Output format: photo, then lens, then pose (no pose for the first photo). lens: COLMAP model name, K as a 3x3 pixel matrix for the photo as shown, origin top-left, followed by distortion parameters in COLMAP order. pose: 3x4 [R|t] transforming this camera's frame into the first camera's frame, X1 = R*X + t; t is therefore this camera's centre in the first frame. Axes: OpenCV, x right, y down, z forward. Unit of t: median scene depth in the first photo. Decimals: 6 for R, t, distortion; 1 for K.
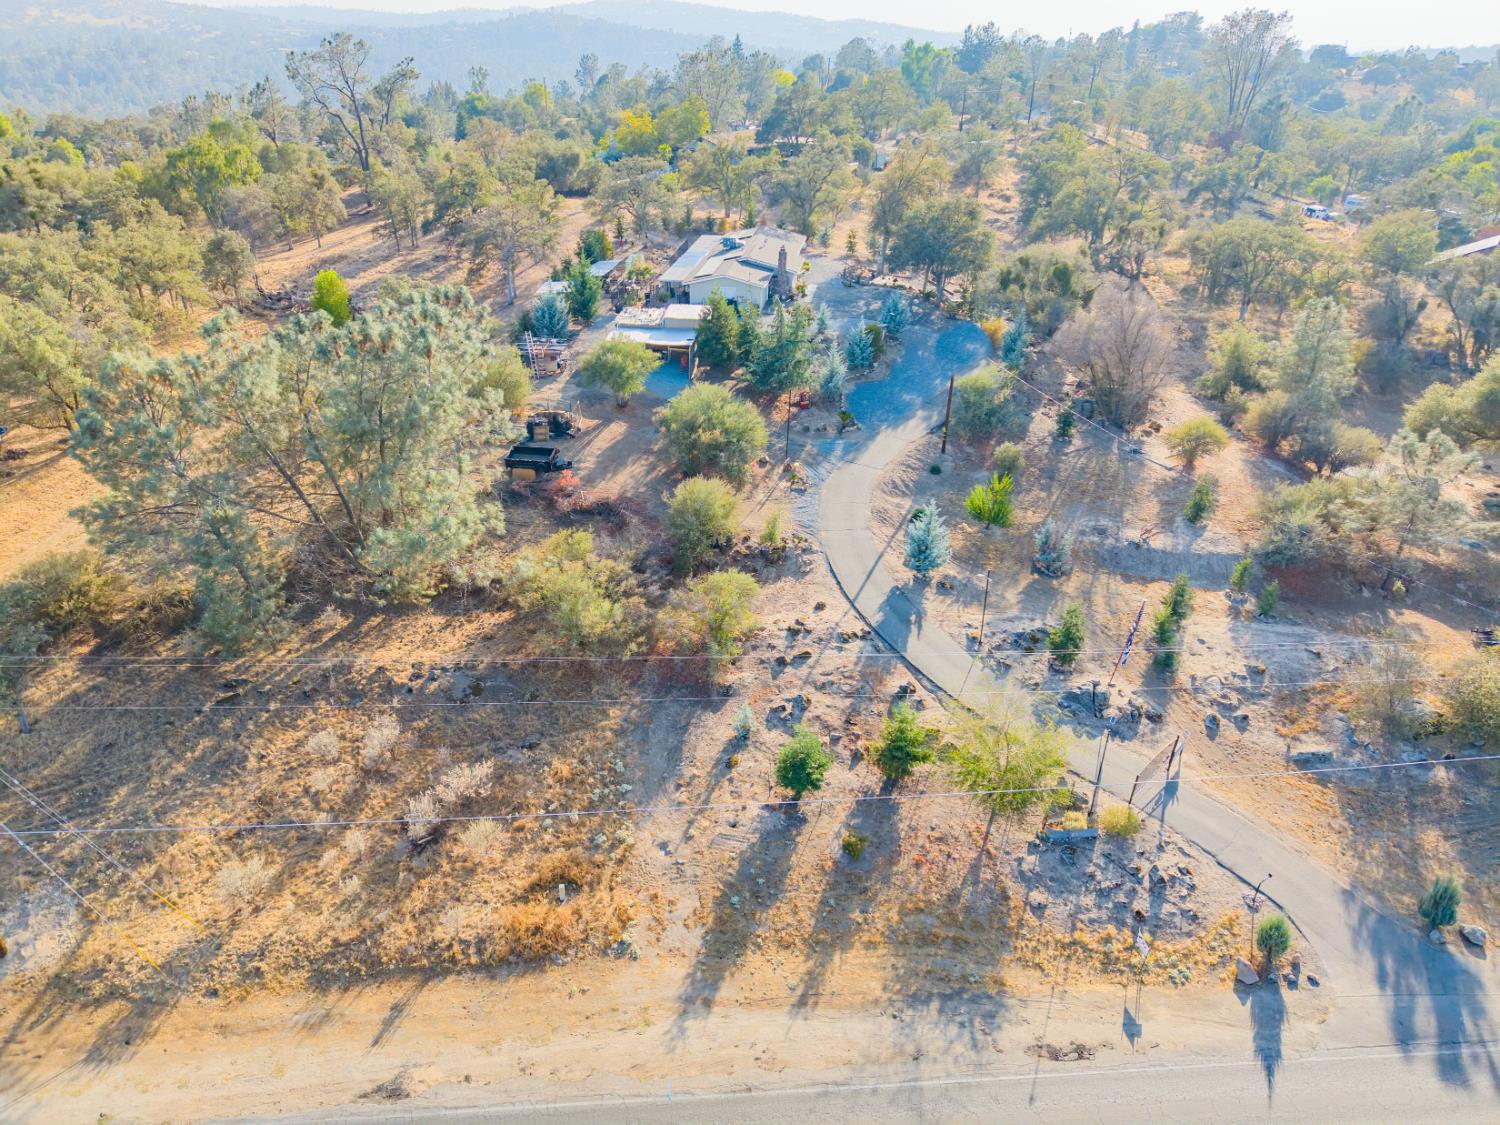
lens RADIAL K [[1008.3, 0, 750.0], [0, 1008.3, 562.5], [0, 0, 1]] dist [0.026555, -0.025419]
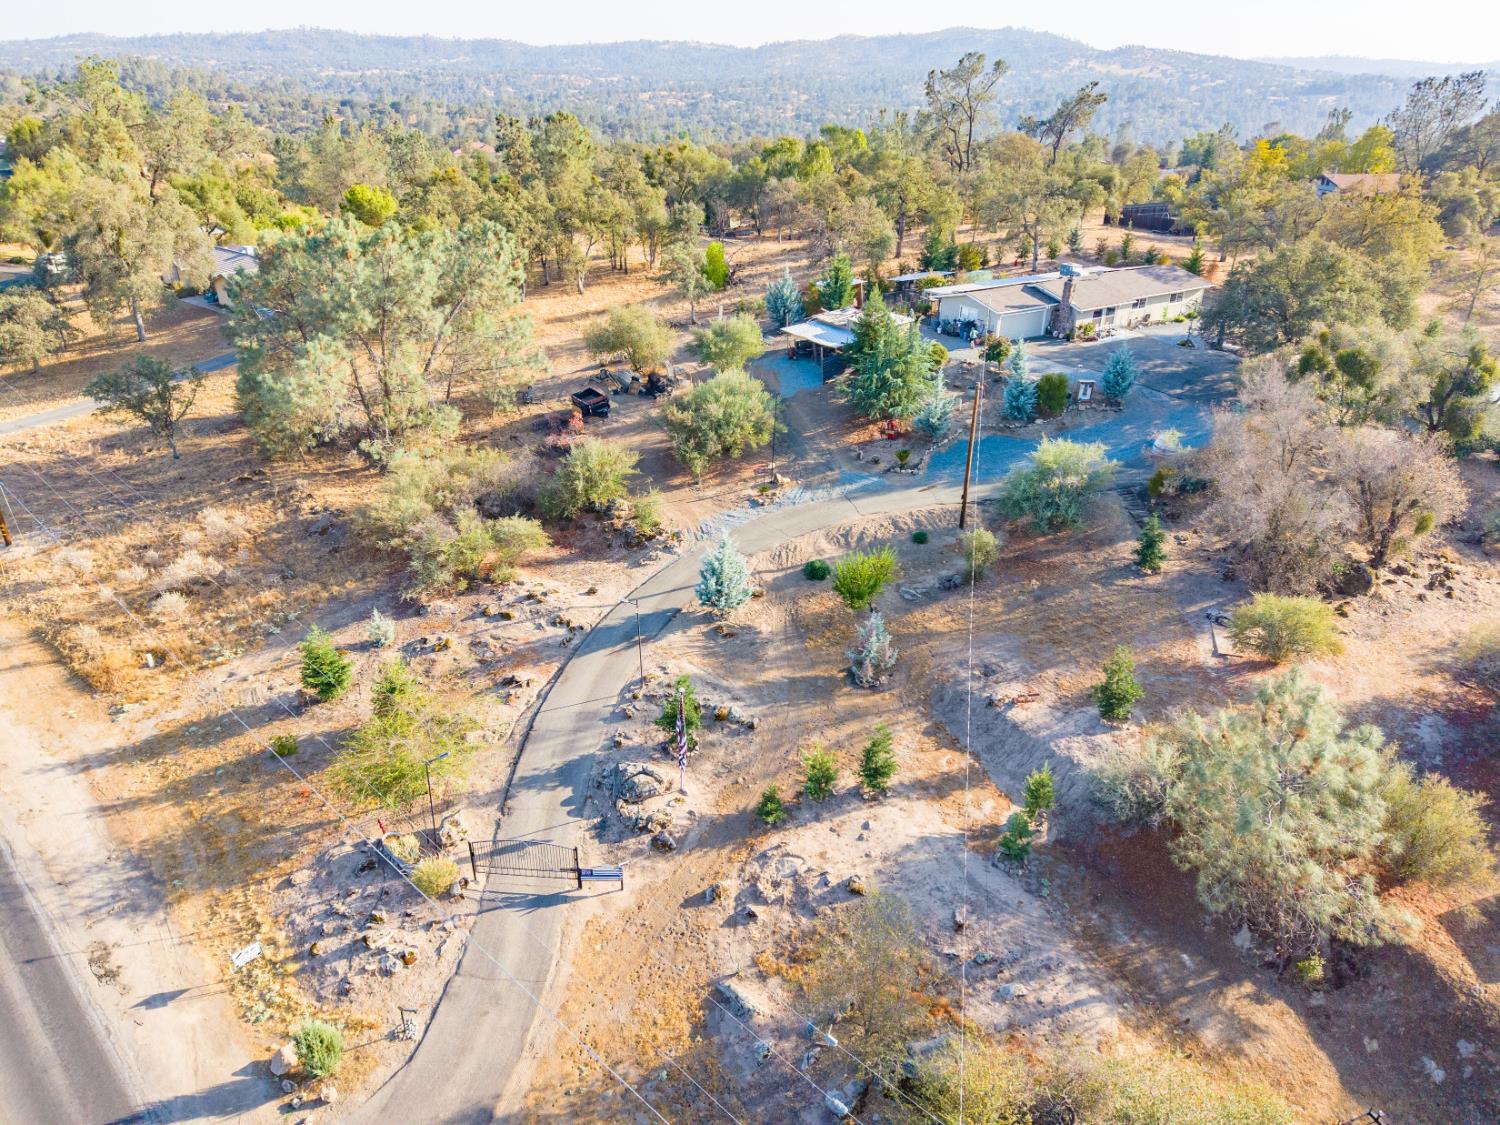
lens RADIAL K [[1008.3, 0, 750.0], [0, 1008.3, 562.5], [0, 0, 1]] dist [0.026555, -0.025419]
pose [[0.651450, 0.330126, -0.683104, 0.884033], [-0.356727, 0.927917, 0.108241, -0.152004], [0.669597, 0.173168, 0.722256, 0.440975]]
